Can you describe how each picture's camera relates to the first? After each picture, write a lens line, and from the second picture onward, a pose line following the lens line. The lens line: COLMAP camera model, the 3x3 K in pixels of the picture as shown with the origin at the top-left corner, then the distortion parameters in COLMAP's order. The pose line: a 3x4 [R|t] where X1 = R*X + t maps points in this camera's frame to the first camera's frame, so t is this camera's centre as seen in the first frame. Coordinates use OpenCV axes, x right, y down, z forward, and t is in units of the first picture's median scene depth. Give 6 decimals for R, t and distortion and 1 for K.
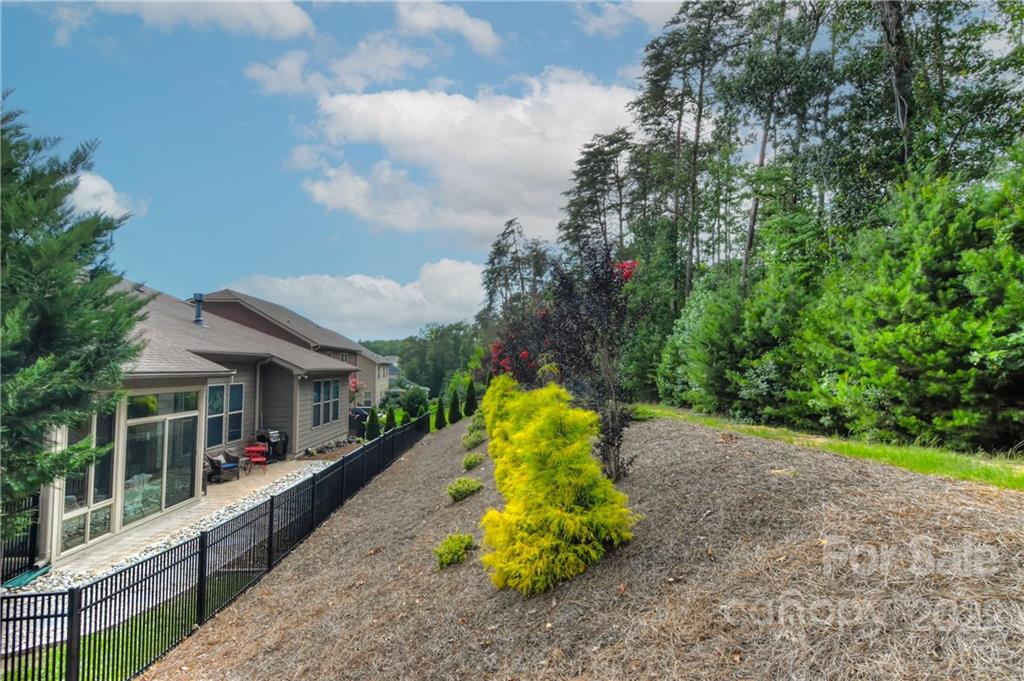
lens RADIAL K [[500.5, 0, 512.0], [0, 500.5, 340.5], [0, 0, 1]] dist [-0.000422, -0.000752]
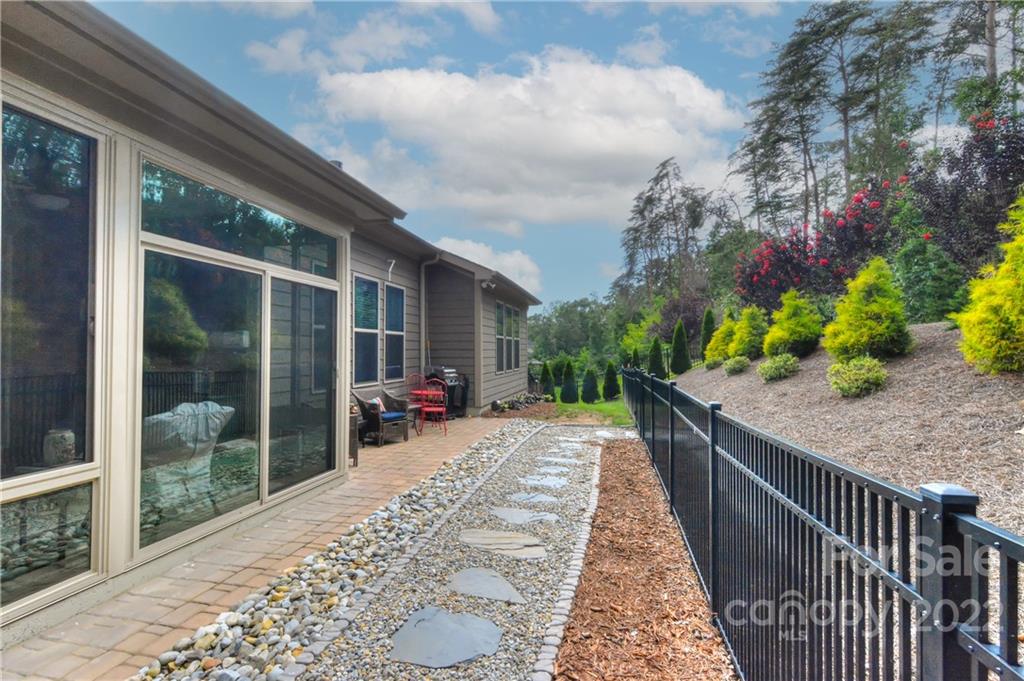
lens RADIAL K [[500.5, 0, 512.0], [0, 500.5, 340.5], [0, 0, 1]] dist [-0.000422, -0.000752]
pose [[0.973349, -0.012450, -0.228992, -0.257261], [0.020221, 0.999295, 0.031621, 0.127465], [0.228437, -0.035408, 0.972914, 0.412840]]
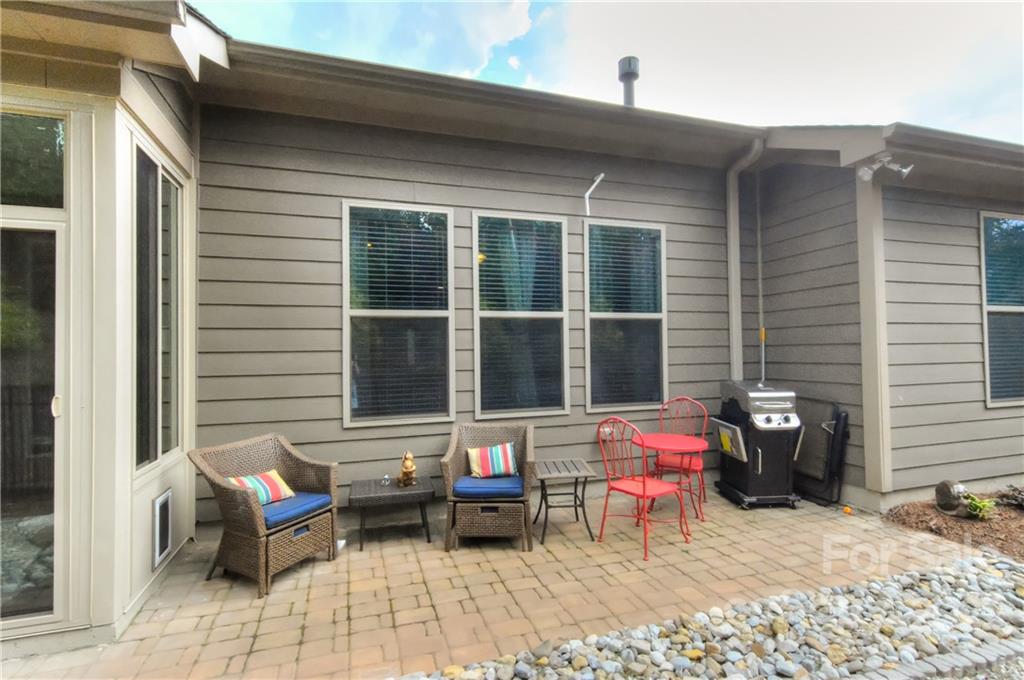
lens RADIAL K [[488.7, 0, 512.0], [0, 488.7, 340.0], [0, 0, 1]] dist [0.001139, -0.000255]
pose [[0.279206, -0.031362, -0.959719, -0.260315], [0.067692, 0.997623, -0.012908, 0.147902], [0.957842, -0.061361, 0.280665, 0.795211]]
